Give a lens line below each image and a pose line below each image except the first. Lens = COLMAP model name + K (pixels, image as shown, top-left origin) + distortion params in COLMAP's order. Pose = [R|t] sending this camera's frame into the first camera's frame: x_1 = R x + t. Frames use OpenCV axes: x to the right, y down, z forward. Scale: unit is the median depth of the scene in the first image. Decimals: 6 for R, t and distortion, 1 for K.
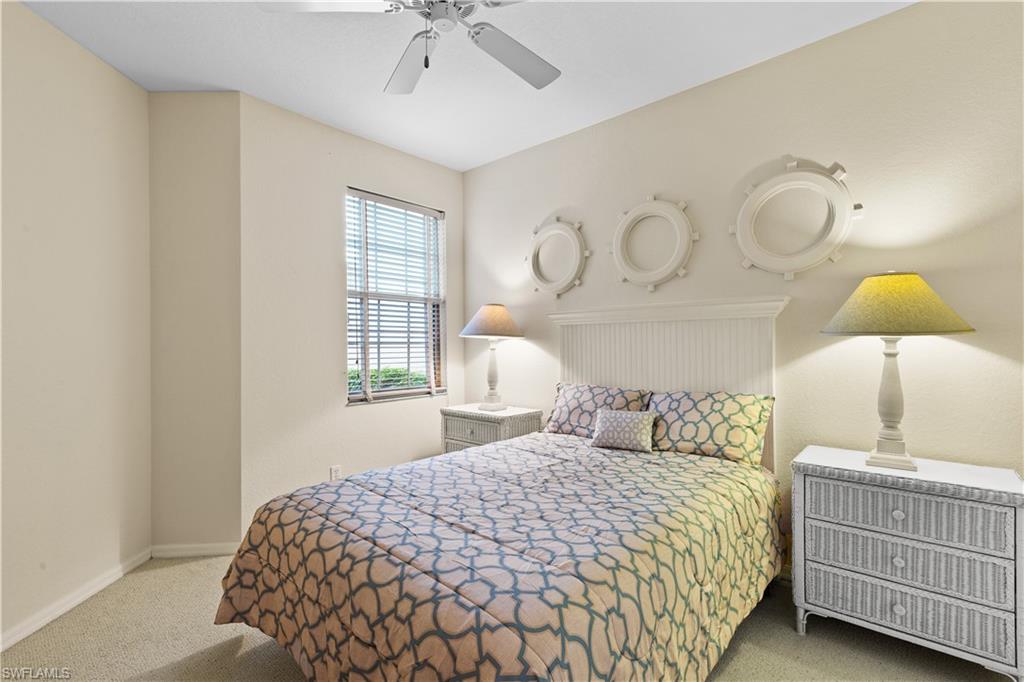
lens RADIAL K [[464.1, 0, 519.0], [0, 464.1, 342.6], [0, 0, 1]] dist [0.014142, -0.002698]
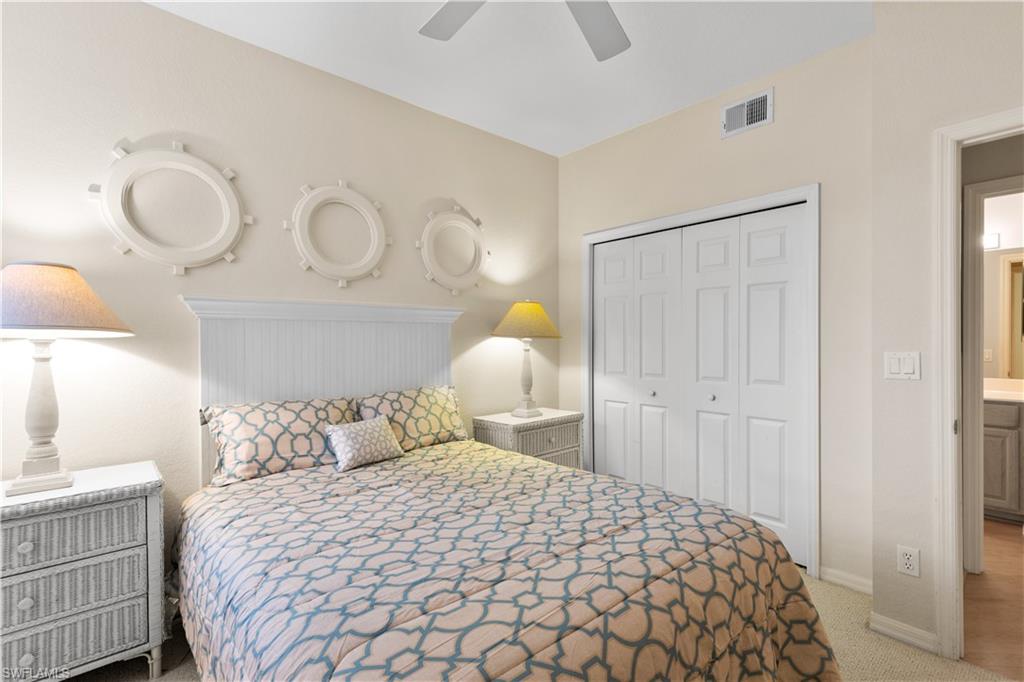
lens RADIAL K [[464.1, 0, 519.7], [0, 464.1, 343.6], [0, 0, 1]] dist [0.014142, -0.002698]
pose [[0.115880, 0.001584, 0.993262, -0.669413], [0.008889, 0.999957, -0.002632, 0.005861], [-0.993223, 0.009134, 0.115861, 0.654329]]
